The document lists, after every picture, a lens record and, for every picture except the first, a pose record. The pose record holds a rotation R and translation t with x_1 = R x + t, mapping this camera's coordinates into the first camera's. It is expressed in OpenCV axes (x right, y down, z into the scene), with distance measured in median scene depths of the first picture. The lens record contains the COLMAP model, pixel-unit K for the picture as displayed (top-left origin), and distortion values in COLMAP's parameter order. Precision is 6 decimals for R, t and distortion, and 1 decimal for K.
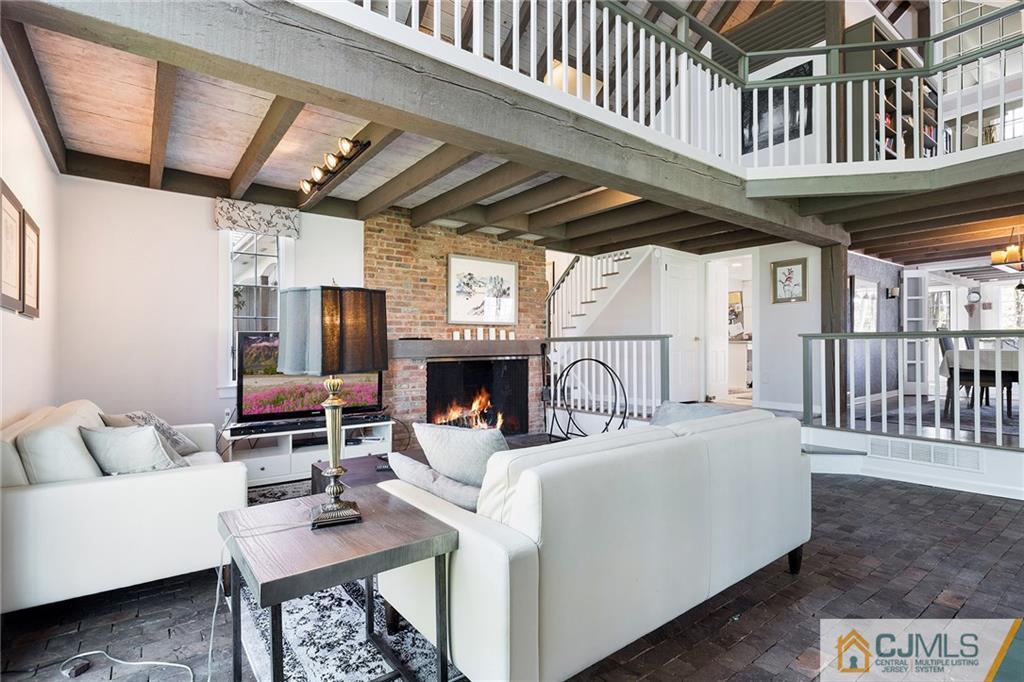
lens RADIAL K [[493.6, 0, 514.0], [0, 493.6, 345.7], [0, 0, 1]] dist [-0.006911, -0.000557]
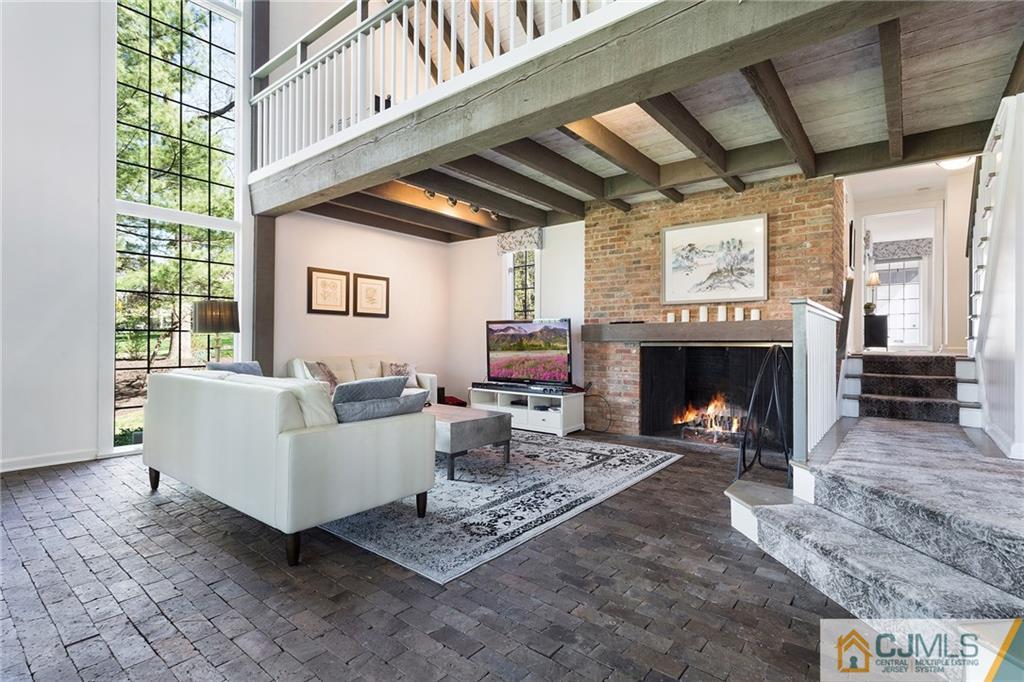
lens RADIAL K [[493.6, 0, 515.9], [0, 493.6, 338.7], [0, 0, 1]] dist [-0.006911, -0.000557]
pose [[0.248690, 0.003707, -0.968576, 0.702854], [0.002421, 0.999987, 0.004449, 0.013591], [0.968580, -0.003451, 0.248678, 0.525776]]
